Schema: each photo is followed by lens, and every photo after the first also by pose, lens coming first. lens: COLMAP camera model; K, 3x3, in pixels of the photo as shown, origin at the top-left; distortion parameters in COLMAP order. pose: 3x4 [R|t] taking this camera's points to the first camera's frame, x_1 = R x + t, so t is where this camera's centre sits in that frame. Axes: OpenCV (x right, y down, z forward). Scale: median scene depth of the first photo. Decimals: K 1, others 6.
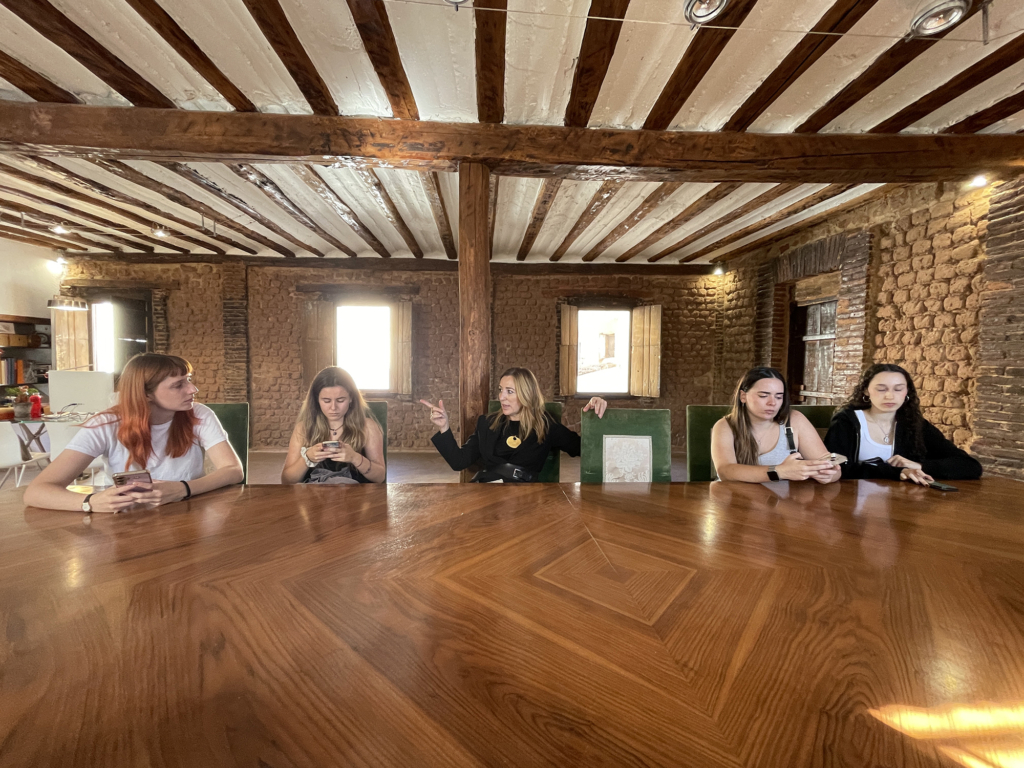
lens RADIAL K [[412.6, 0, 508.6], [0, 412.6, 381.9], [0, 0, 1]] dist [-0.002229, -0.000914]
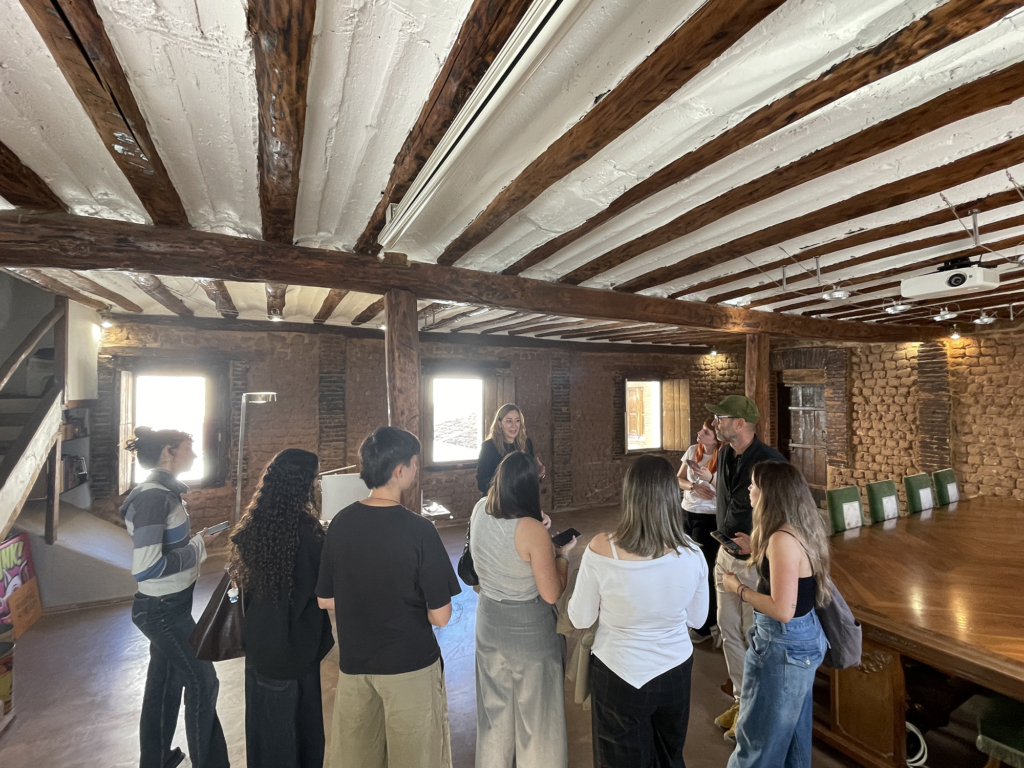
lens RADIAL K [[466.7, 0, 512.8], [0, 466.7, 384.2], [0, 0, 1]] dist [-0.001324, 0.000713]
pose [[0.912975, -0.005441, 0.407979, -0.897976], [0.031263, 0.997904, -0.056651, -0.128373], [-0.406816, 0.064476, 0.911232, -0.139626]]
